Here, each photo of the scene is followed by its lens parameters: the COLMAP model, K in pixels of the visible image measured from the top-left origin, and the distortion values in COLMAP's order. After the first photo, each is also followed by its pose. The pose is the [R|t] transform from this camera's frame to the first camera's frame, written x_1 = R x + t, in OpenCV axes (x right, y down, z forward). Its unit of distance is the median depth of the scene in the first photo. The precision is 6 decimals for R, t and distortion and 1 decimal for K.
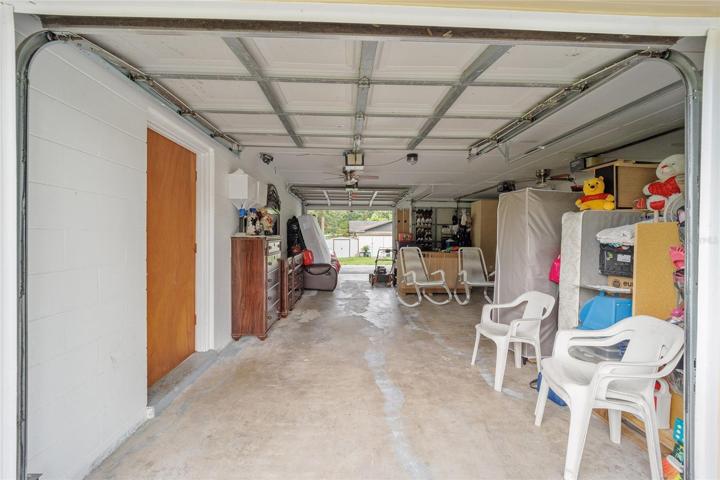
lens RADIAL K [[299.0, 0, 358.0], [0, 299.0, 239.2], [0, 0, 1]] dist [-0.009661, 0.000005]
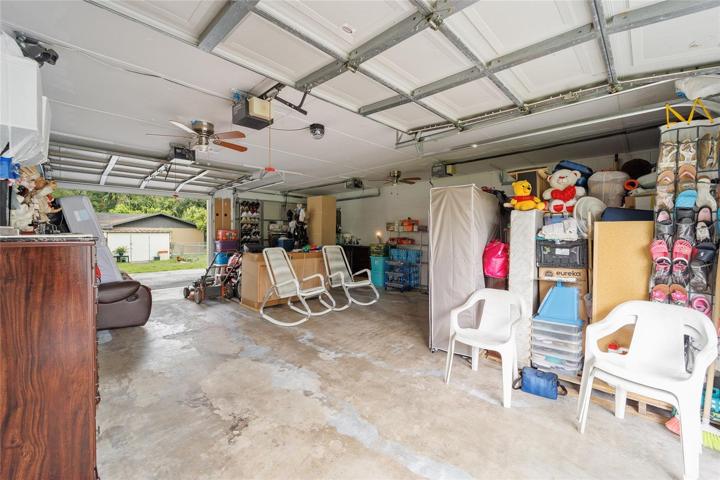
lens RADIAL K [[299.0, 0, 360.8], [0, 299.0, 236.2], [0, 0, 1]] dist [-0.009661, 0.000005]
pose [[0.723740, -0.008987, 0.690015, -0.182753], [0.009985, 0.999947, 0.002551, -0.002779], [-0.690001, 0.005044, 0.723791, 0.265768]]
